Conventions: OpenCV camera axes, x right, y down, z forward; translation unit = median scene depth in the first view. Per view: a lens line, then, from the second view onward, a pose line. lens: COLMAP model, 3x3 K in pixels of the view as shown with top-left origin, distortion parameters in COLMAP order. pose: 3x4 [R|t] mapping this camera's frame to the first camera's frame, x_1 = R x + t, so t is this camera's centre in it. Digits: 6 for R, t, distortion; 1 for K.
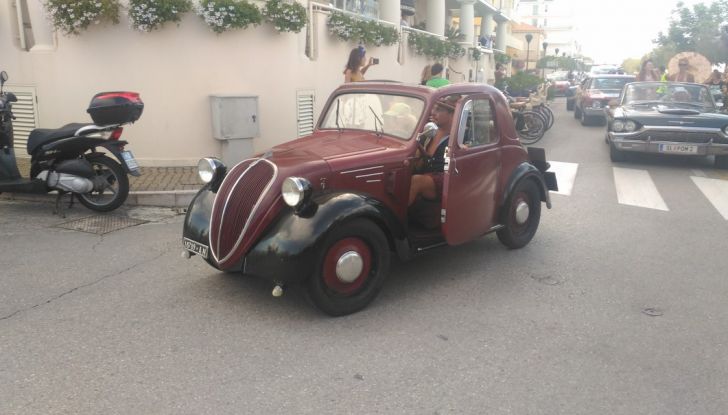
lens RADIAL K [[607.8, 0, 352.4], [0, 607.8, 203.4], [0, 0, 1]] dist [0.133348, -0.293553]
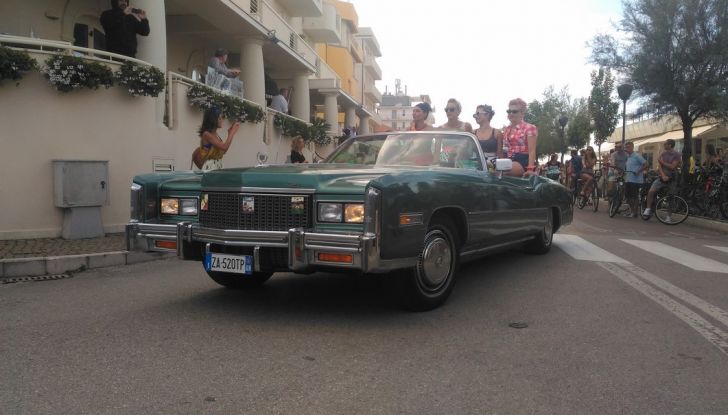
lens RADIAL K [[616.4, 0, 364.6], [0, 616.4, 180.5], [0, 0, 1]] dist [0.070486, -0.154719]
pose [[0.974082, -0.015208, 0.225685, 0.011139], [0.059729, 0.979618, -0.191785, 0.062498], [-0.218169, 0.200294, 0.955136, 0.025381]]
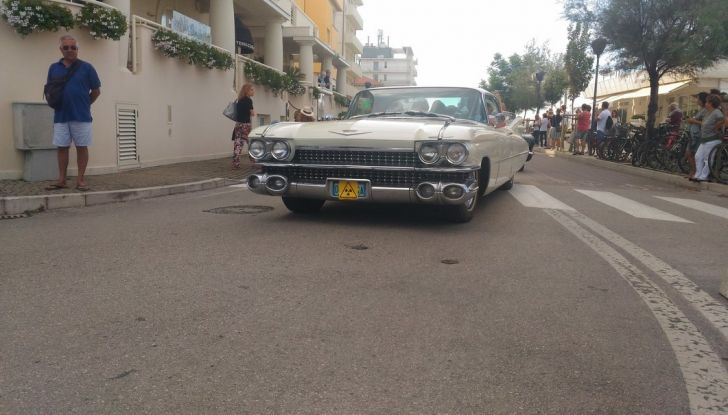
lens RADIAL K [[620.7, 0, 368.4], [0, 620.7, 170.6], [0, 0, 1]] dist [0.060366, -0.138386]
pose [[0.965589, -0.015485, 0.259612, 0.038003], [0.051055, 0.990088, -0.130837, 0.077378], [-0.255013, 0.139589, 0.956809, -0.004502]]
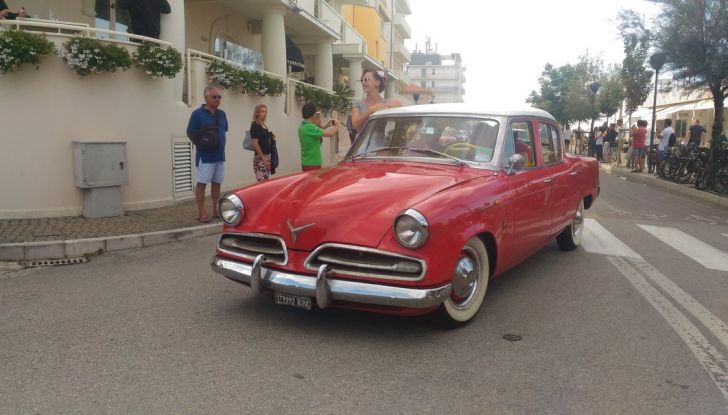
lens RADIAL K [[616.4, 0, 364.6], [0, 616.4, 180.5], [0, 0, 1]] dist [0.070486, -0.154719]
pose [[0.983704, -0.014891, 0.179179, 0.035983], [0.038104, 0.991193, -0.126823, 0.021058], [-0.175712, 0.131584, 0.975608, 0.011062]]
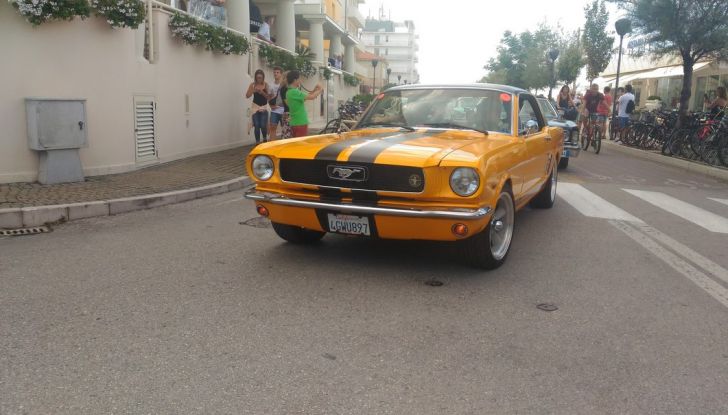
lens RADIAL K [[619.9, 0, 365.4], [0, 619.9, 180.6], [0, 0, 1]] dist [0.059719, -0.137959]
pose [[0.966174, -0.027145, 0.256457, -0.004612], [0.047596, 0.996131, -0.073879, 0.022315], [-0.253459, 0.083586, 0.963728, 0.078586]]
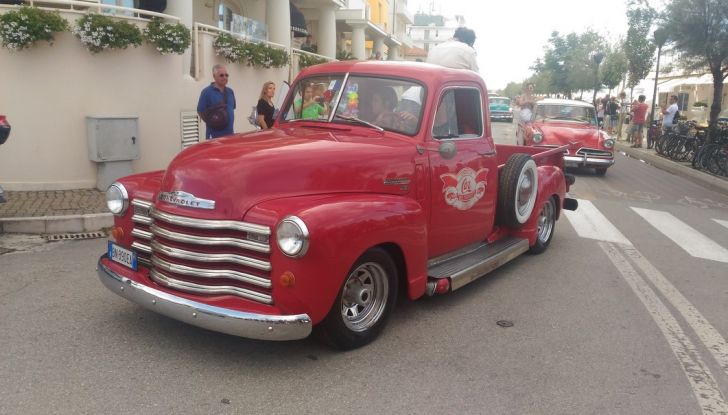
lens RADIAL K [[619.4, 0, 361.0], [0, 619.4, 195.3], [0, 0, 1]] dist [0.057343, -0.139953]
pose [[0.984452, -0.007692, 0.175487, 0.020130], [0.015316, 0.998995, -0.042132, -0.004834], [-0.174986, 0.044164, 0.983580, -0.028794]]
